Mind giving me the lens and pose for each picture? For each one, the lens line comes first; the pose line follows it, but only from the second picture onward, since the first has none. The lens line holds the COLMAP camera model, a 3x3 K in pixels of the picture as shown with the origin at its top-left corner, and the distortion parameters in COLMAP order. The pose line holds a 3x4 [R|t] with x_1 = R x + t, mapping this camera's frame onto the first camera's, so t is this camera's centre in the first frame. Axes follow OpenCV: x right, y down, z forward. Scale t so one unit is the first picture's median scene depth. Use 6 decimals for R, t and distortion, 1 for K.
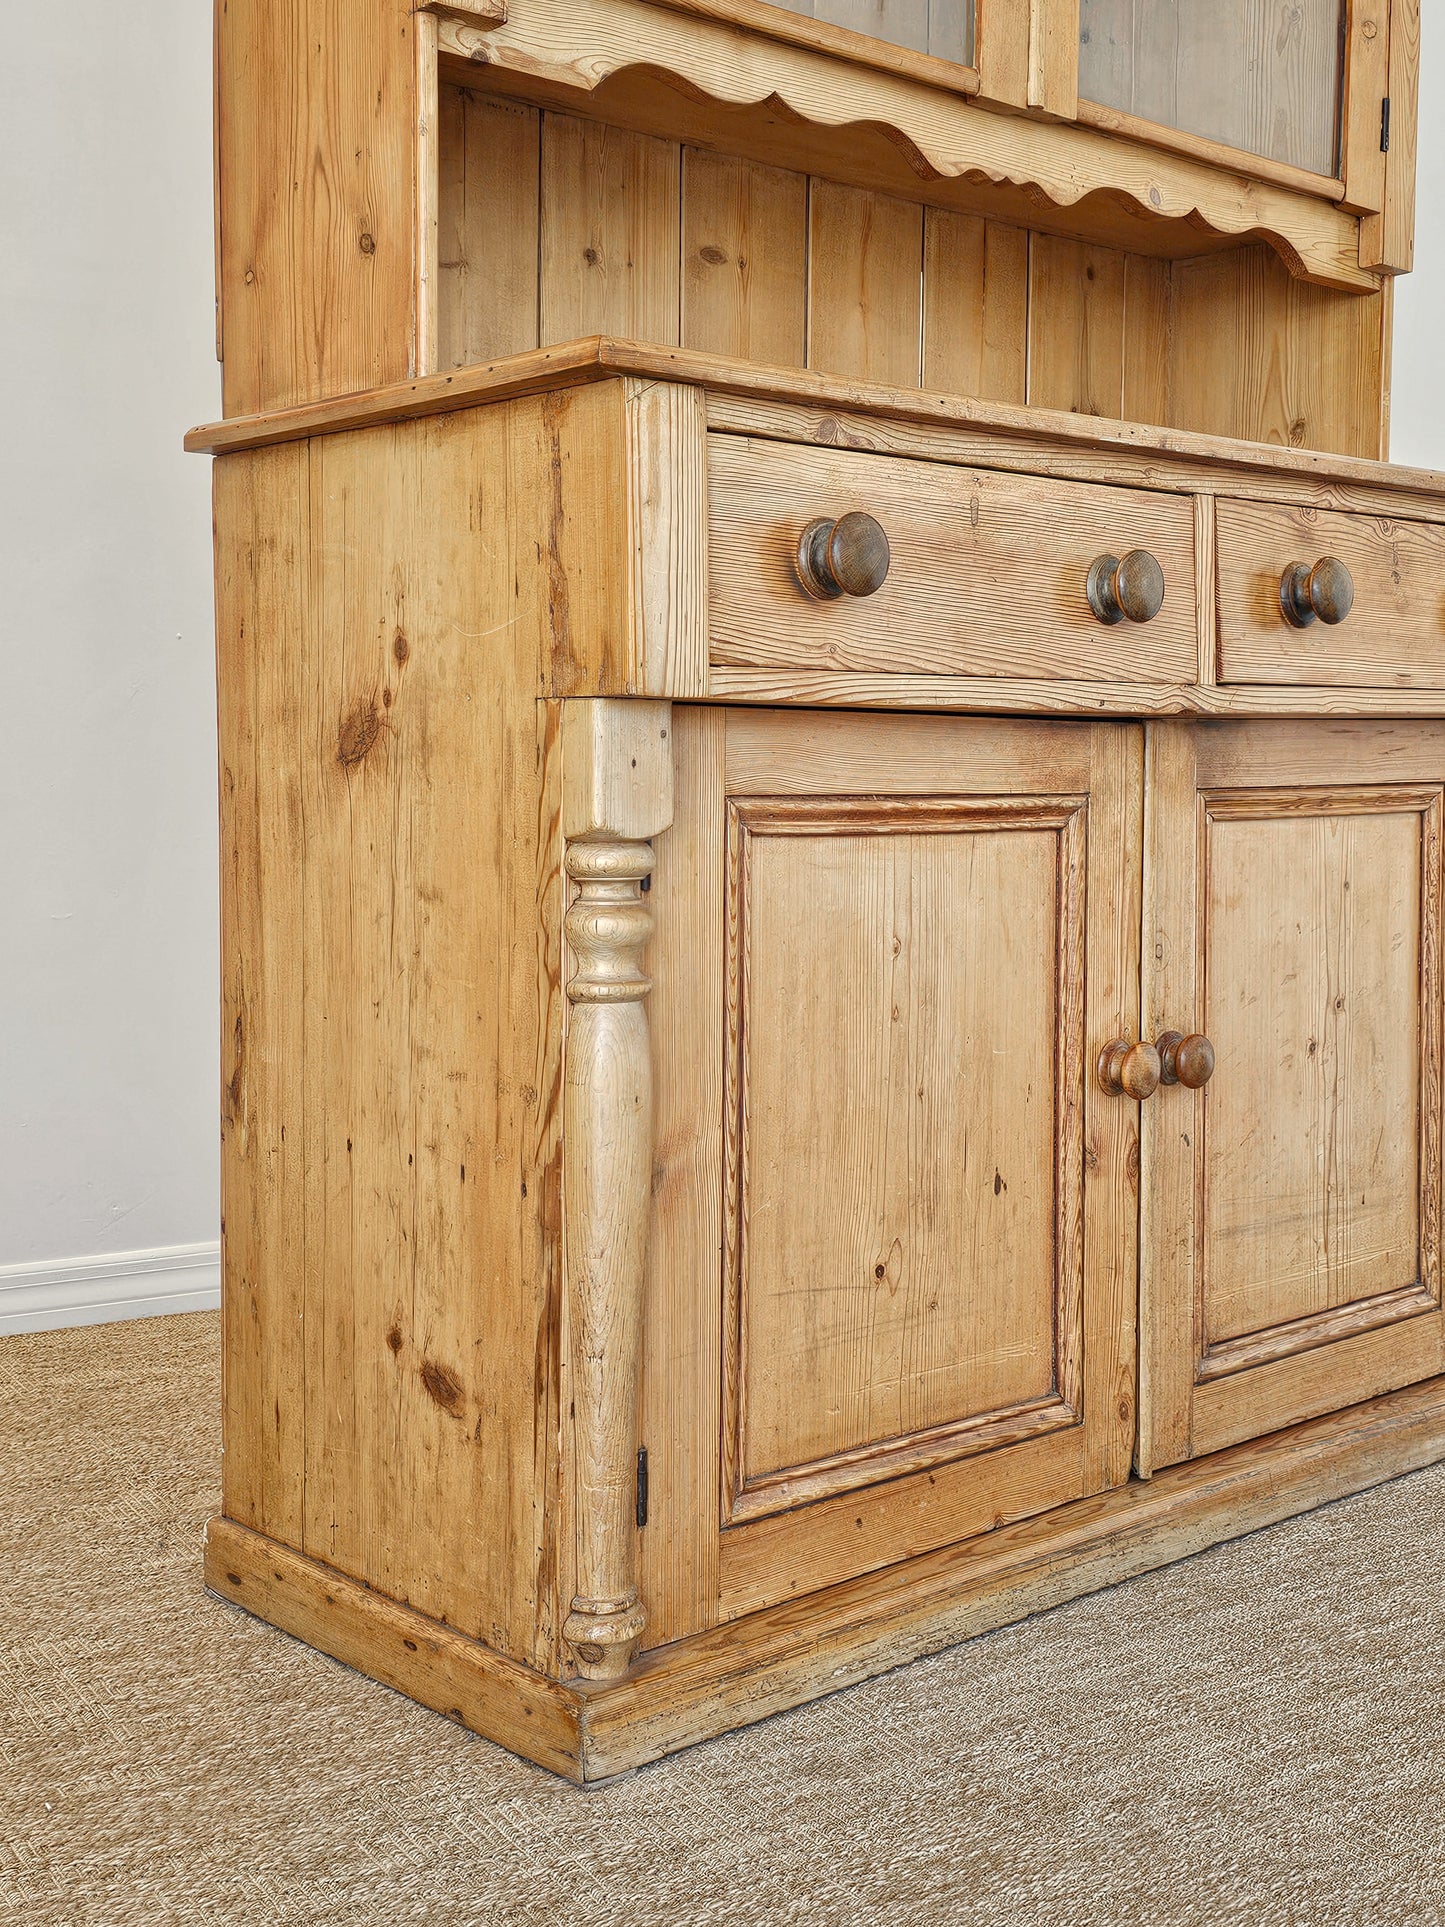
lens RADIAL K [[2236.5, 0, 713.9], [0, 2236.5, 861.0], [0, 0, 1]] dist [0.092228, 0.000000]
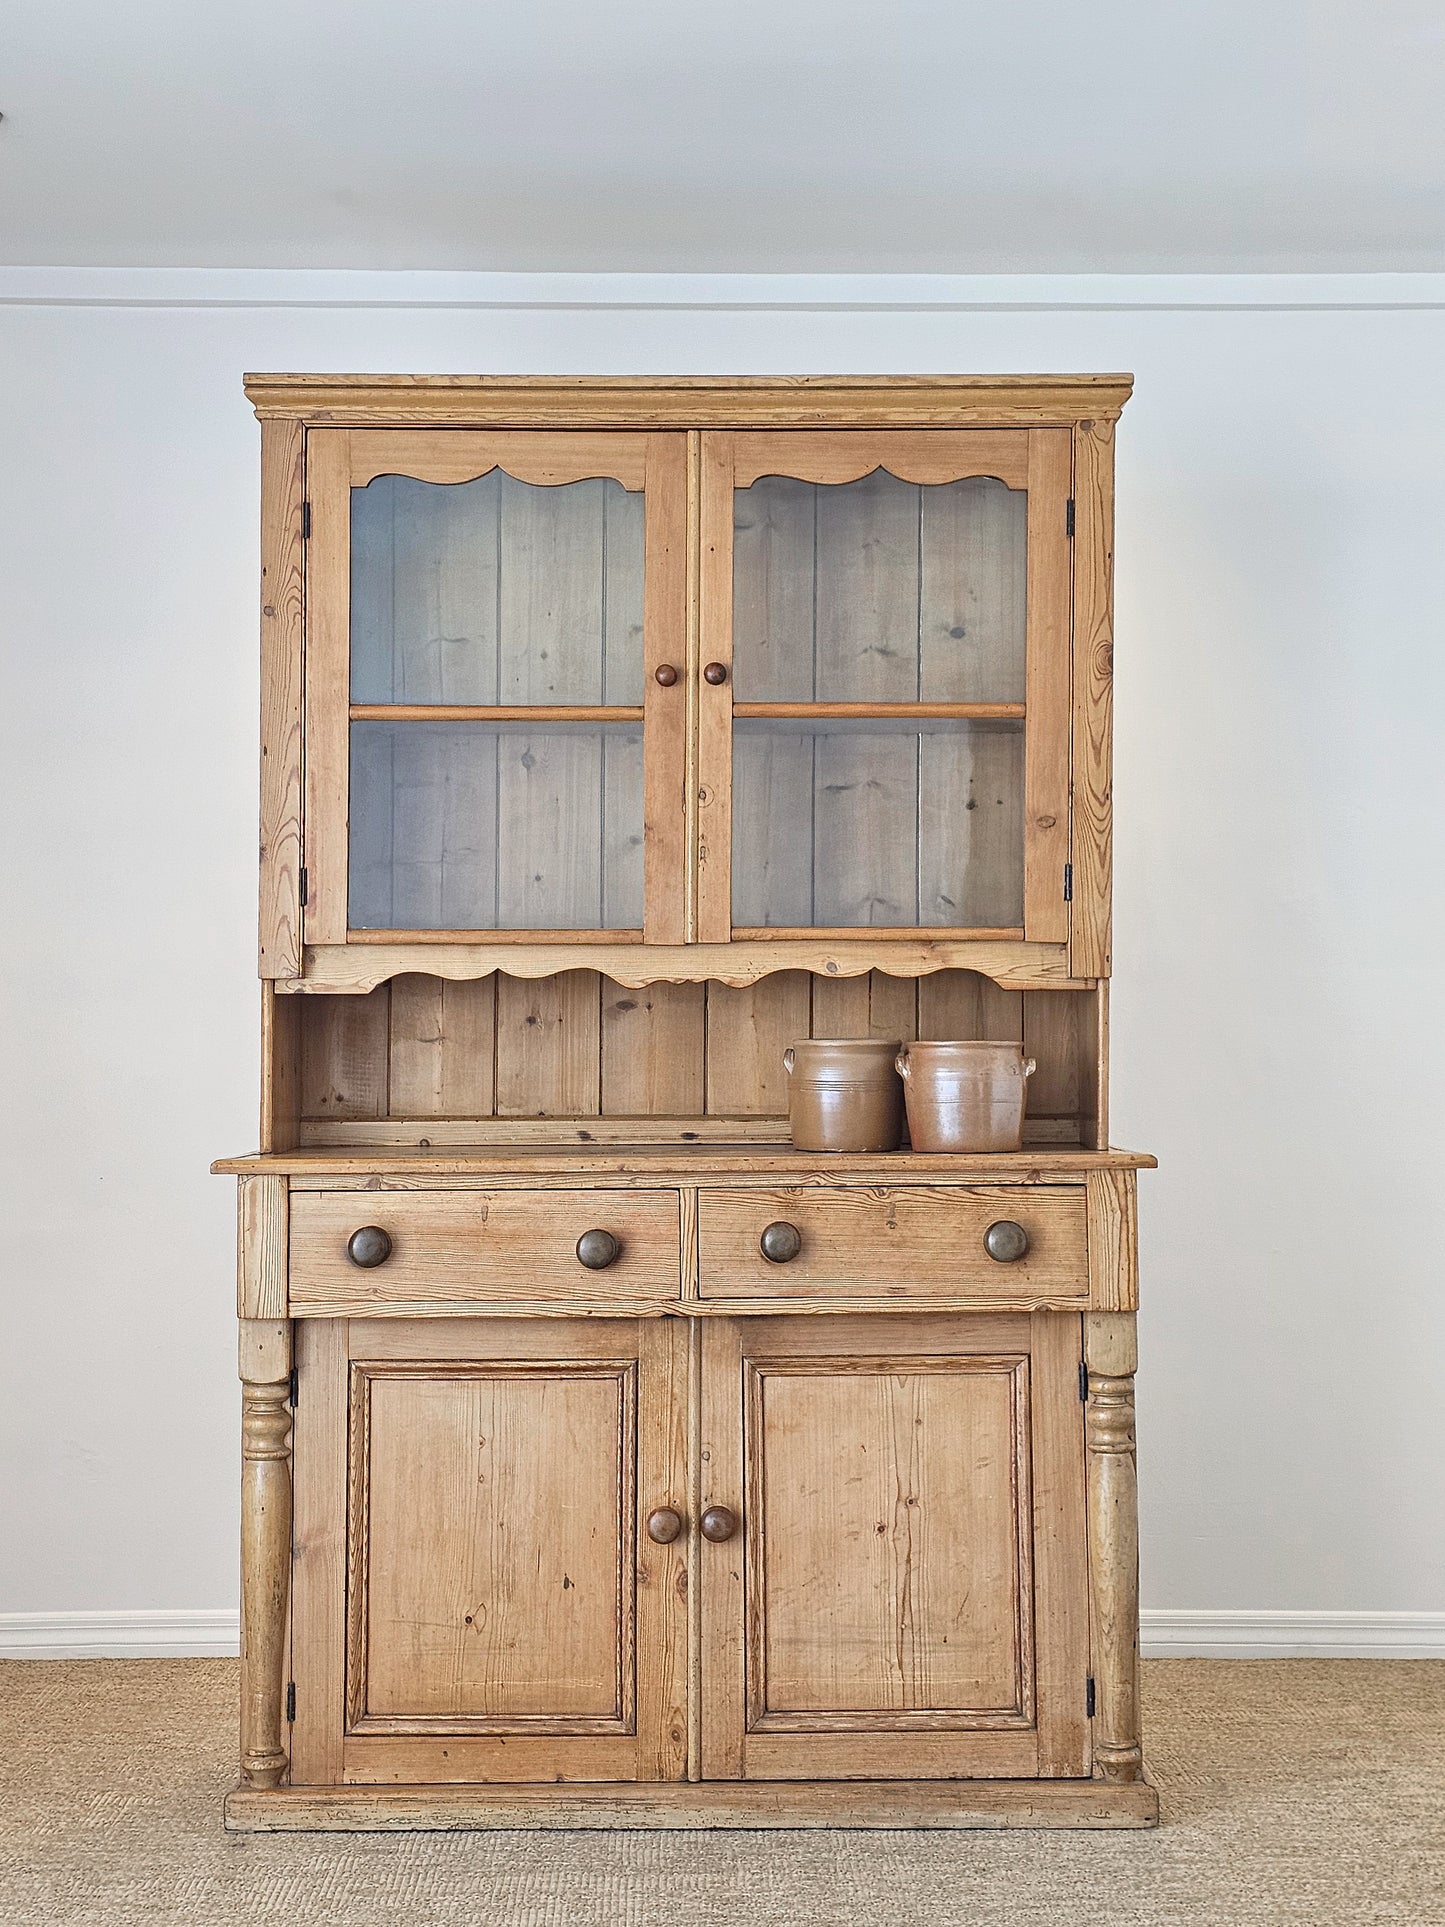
lens RADIAL K [[3039.0, 0, 733.9], [0, 3039.0, 957.8], [0, 0, 1]] dist [0.217149, 0.000000]
pose [[0.744165, -0.015330, -0.667819, 1.873592], [-0.025447, 0.998360, -0.051274, -0.229255], [0.667511, 0.055150, 0.742555, -0.740558]]
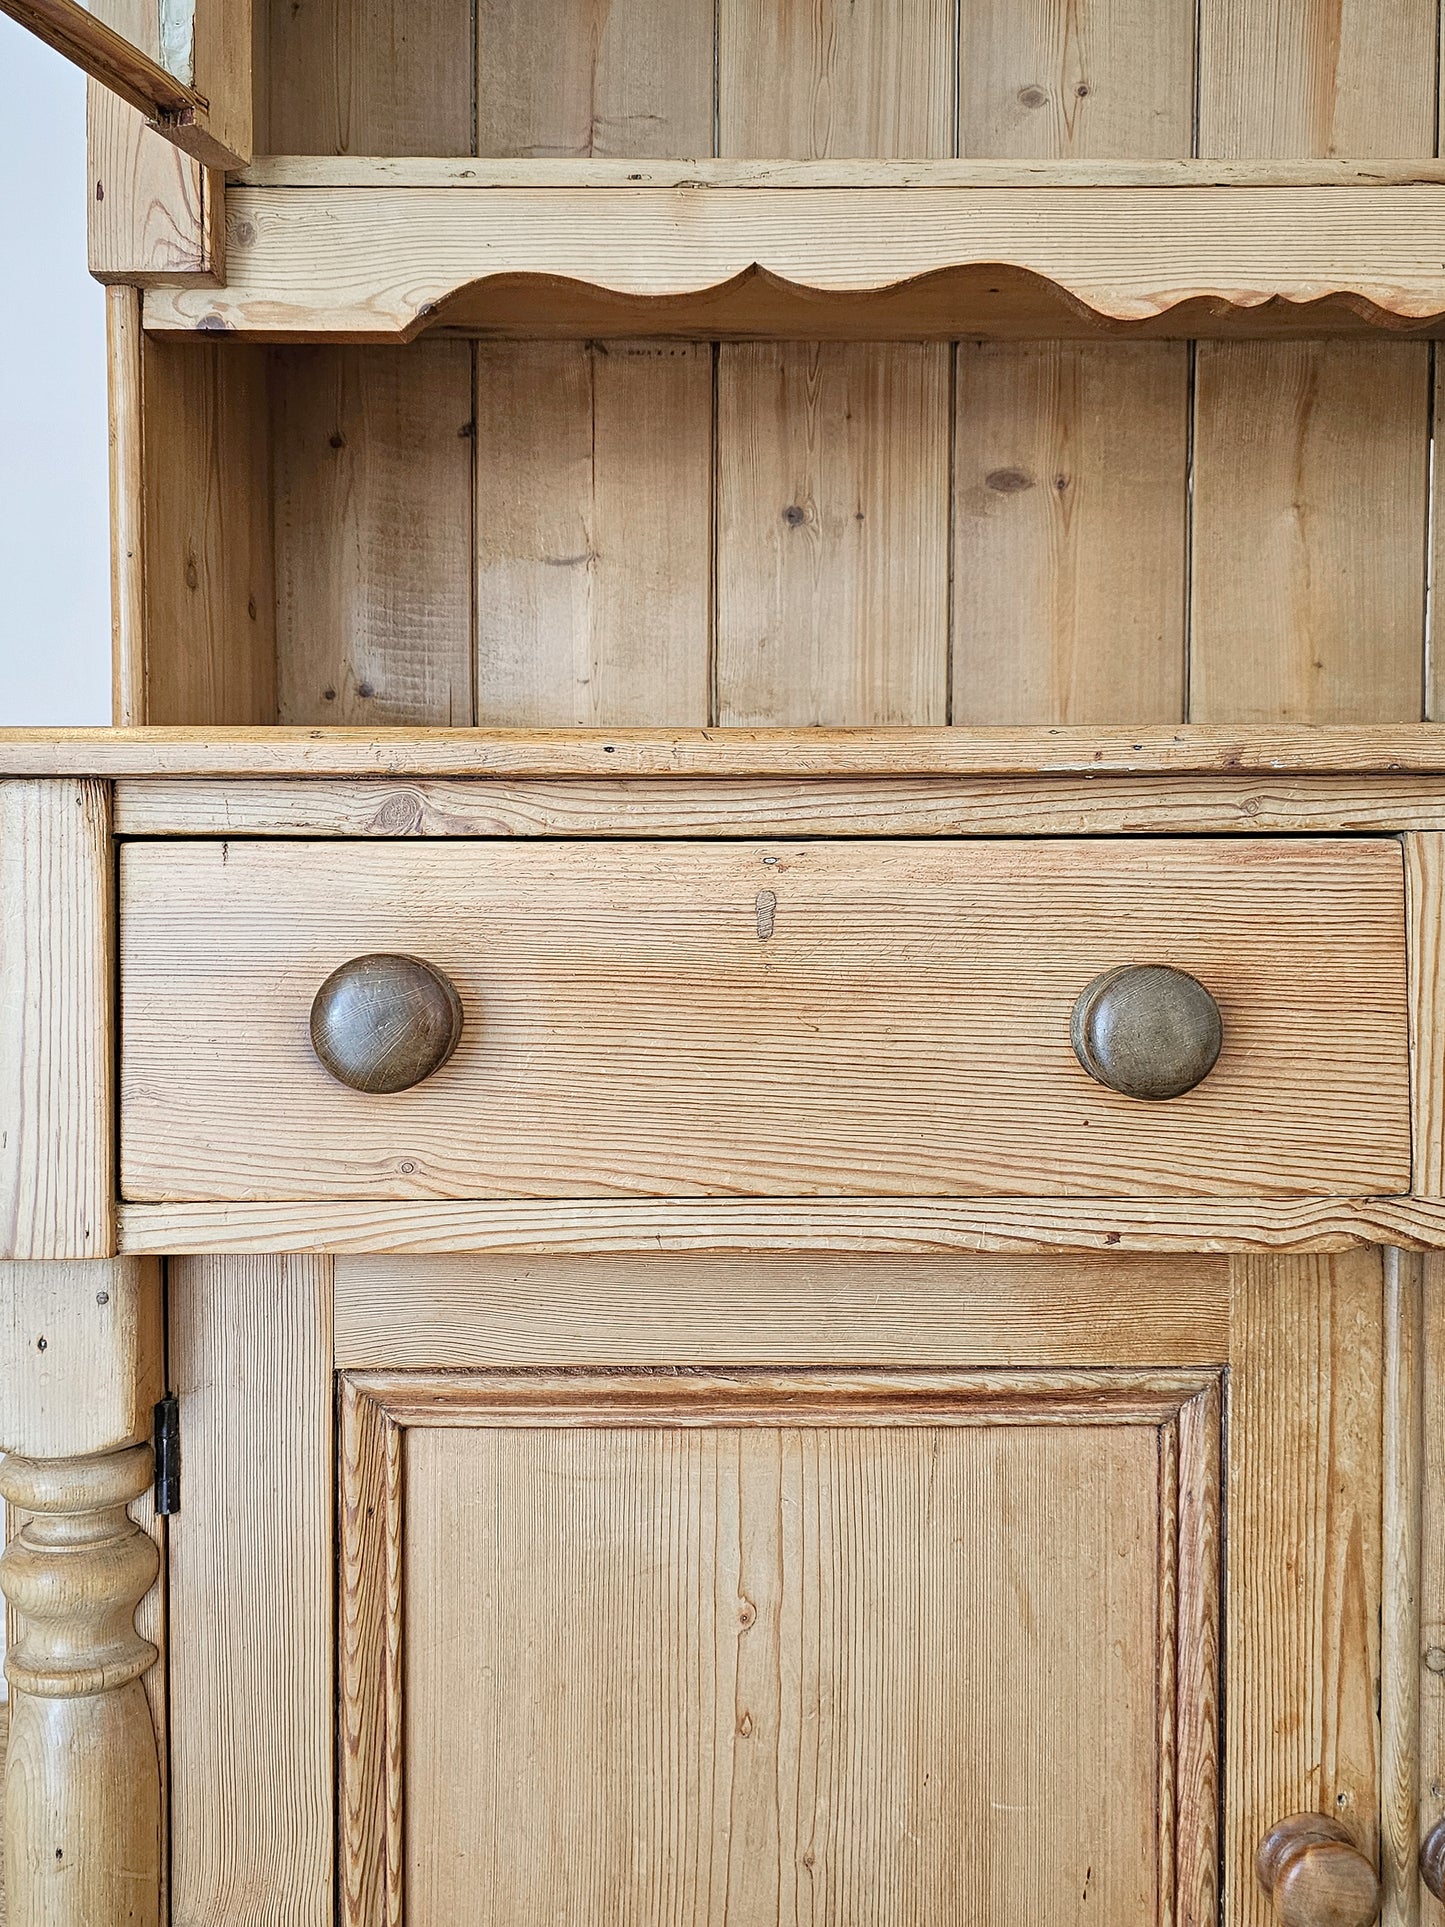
lens RADIAL K [[1804.0, 0, 742.3], [0, 1804.0, 928.5], [0, 0, 1]] dist [0.043758, 0.000000]
pose [[0.751751, 0.009597, -0.659378, 0.390861], [-0.023882, 0.999634, -0.012678, -0.136390], [0.659015, 0.025278, 0.751705, 0.603958]]
